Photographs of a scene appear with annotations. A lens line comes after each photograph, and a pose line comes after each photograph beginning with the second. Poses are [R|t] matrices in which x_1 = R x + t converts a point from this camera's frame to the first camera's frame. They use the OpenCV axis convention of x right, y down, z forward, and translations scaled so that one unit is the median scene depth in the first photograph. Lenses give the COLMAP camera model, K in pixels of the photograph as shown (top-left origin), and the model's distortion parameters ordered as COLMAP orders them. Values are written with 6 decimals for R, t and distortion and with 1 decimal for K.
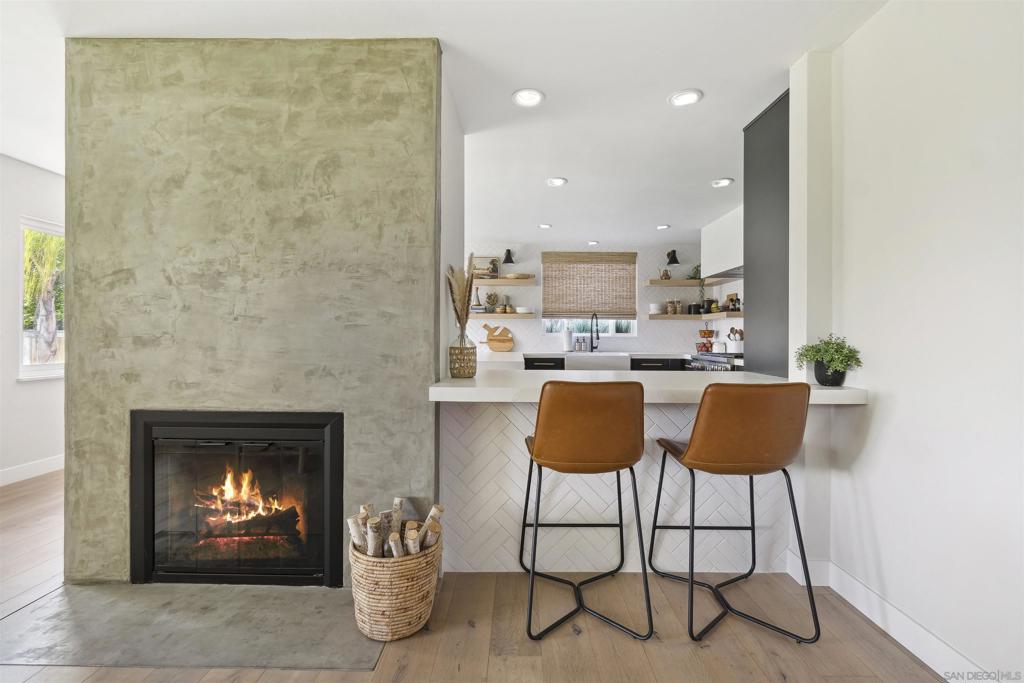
lens RADIAL K [[447.6, 0, 514.0], [0, 447.6, 337.3], [0, 0, 1]] dist [-0.001330, 0.001006]
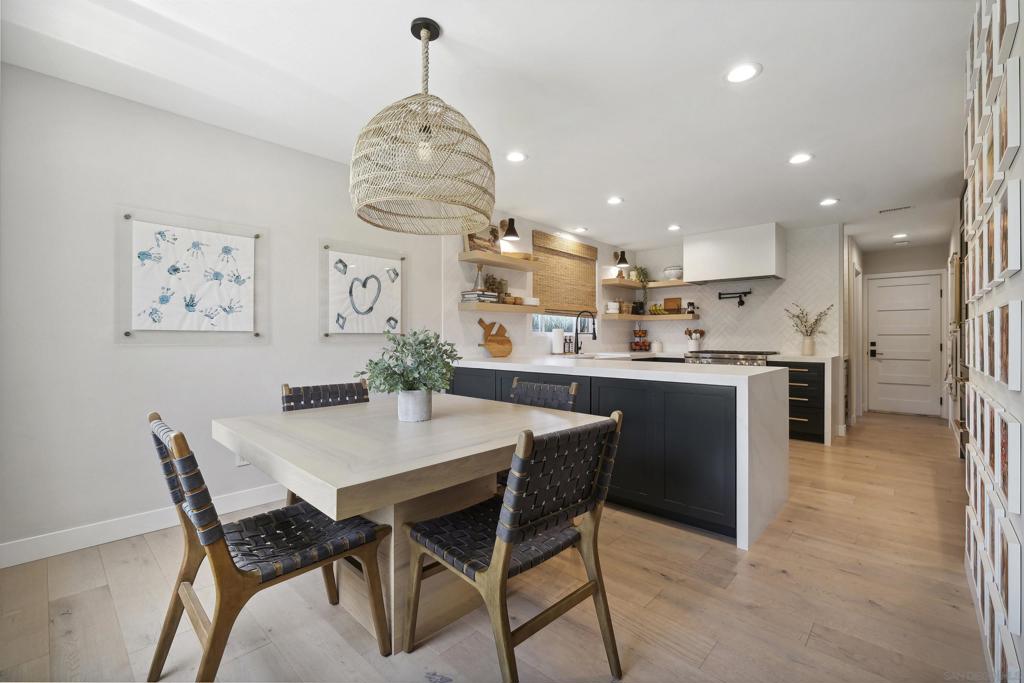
lens RADIAL K [[447.6, 0, 512.2], [0, 447.6, 335.4], [0, 0, 1]] dist [-0.001330, 0.001006]
pose [[0.669070, 0.000107, 0.743200, -0.562675], [0.000871, 0.999999, -0.000928, -0.002350], [-0.743199, 0.001268, 0.669069, 0.504119]]
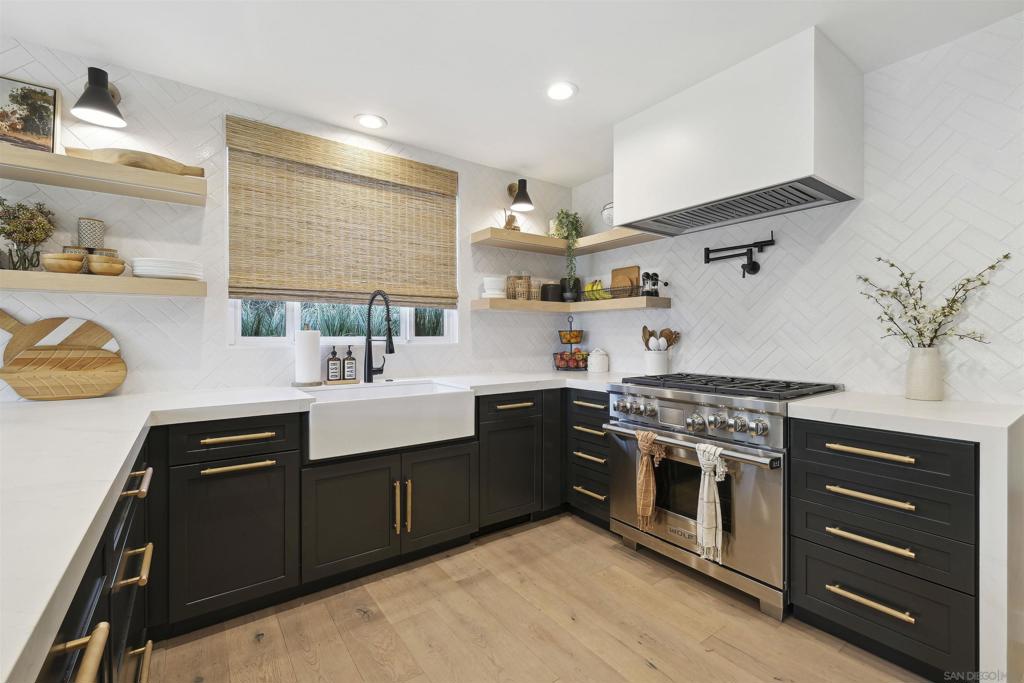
lens RADIAL K [[447.6, 0, 516.5], [0, 447.6, 336.6], [0, 0, 1]] dist [-0.001330, 0.001006]
pose [[0.800175, -0.005826, 0.599739, 0.031956], [0.004872, 0.999983, 0.003214, -0.010323], [-0.599747, 0.000350, 0.800189, 0.577083]]
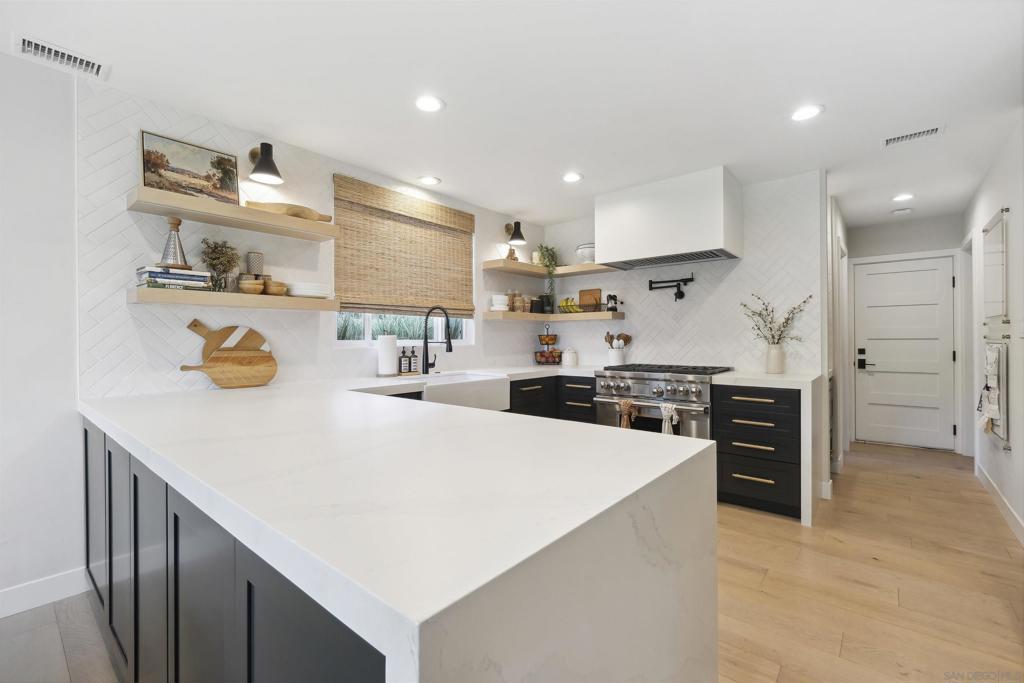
lens RADIAL K [[447.6, 0, 516.1], [0, 447.6, 335.8], [0, 0, 1]] dist [-0.001330, 0.001006]
pose [[0.631849, -0.002436, 0.775087, -0.191733], [0.007780, 0.999965, -0.003199, -0.012003], [-0.775052, 0.008051, 0.631846, 0.552645]]
